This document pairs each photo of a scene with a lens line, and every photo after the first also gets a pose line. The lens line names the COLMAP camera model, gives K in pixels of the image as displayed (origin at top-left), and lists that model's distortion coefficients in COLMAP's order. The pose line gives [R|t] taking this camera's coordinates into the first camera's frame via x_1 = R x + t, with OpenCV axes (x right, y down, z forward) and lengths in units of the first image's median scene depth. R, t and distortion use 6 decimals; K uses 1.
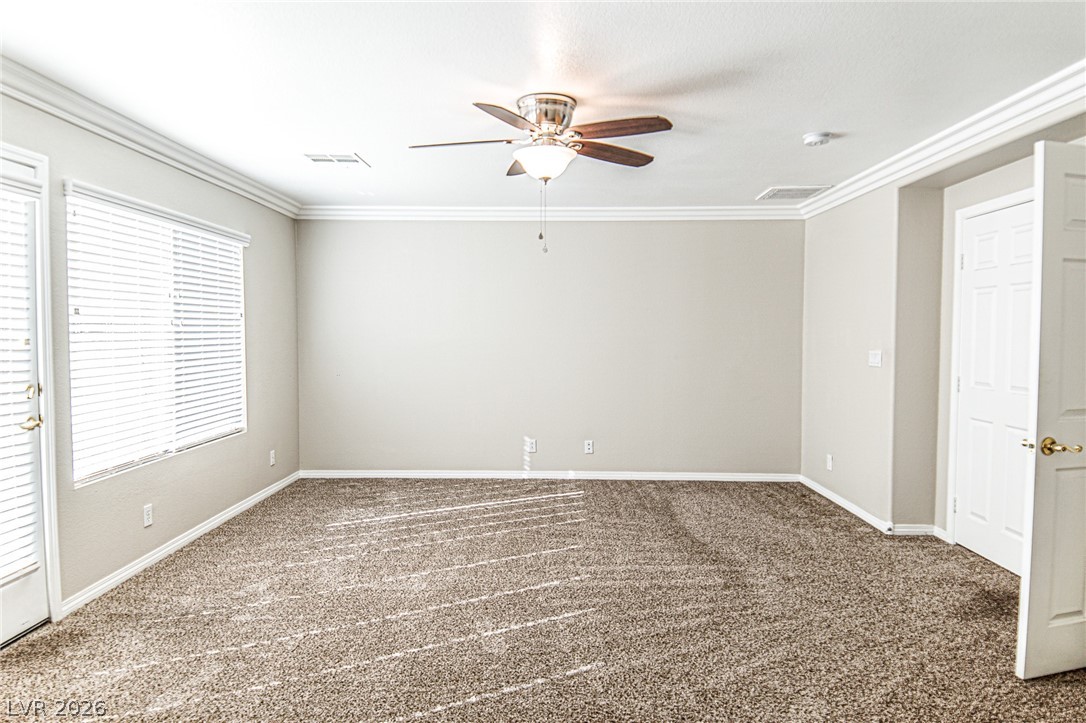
lens RADIAL K [[659.0, 0, 570.7], [0, 659.0, 353.6], [0, 0, 1]] dist [0.072580, -0.083578]
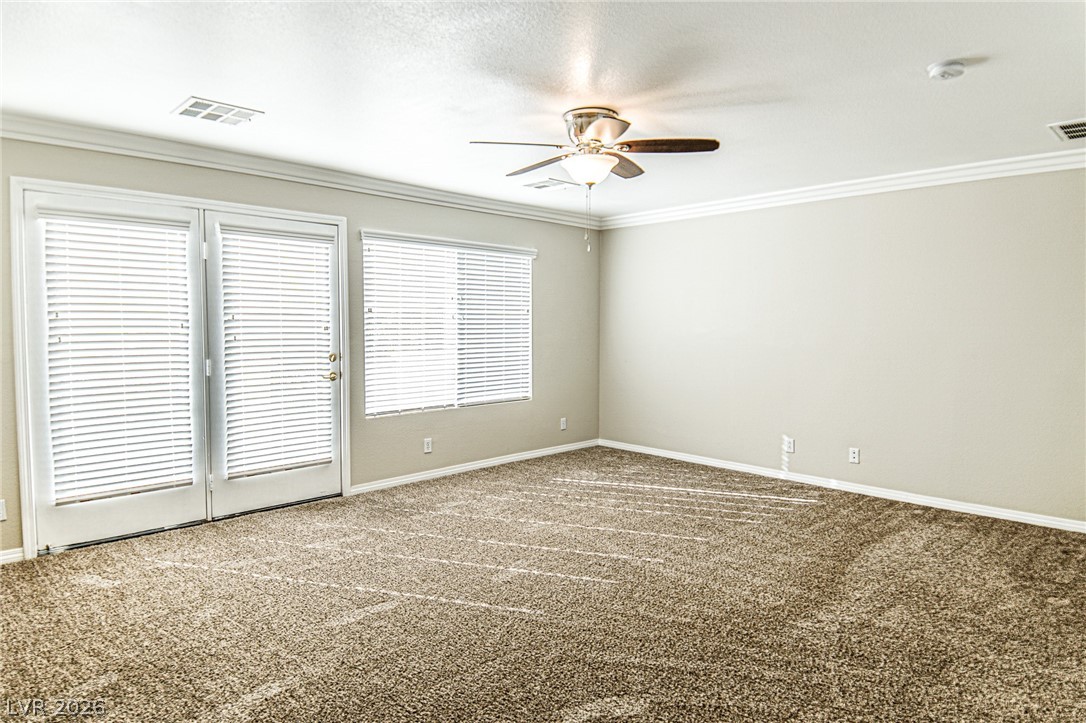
lens RADIAL K [[659.0, 0, 543.9], [0, 659.0, 356.7], [0, 0, 1]] dist [0.072580, -0.083578]
pose [[0.703884, 0.036238, -0.709390, 0.477591], [-0.026044, 0.999343, 0.025208, -0.001531], [0.709837, 0.000732, 0.704366, 0.113172]]
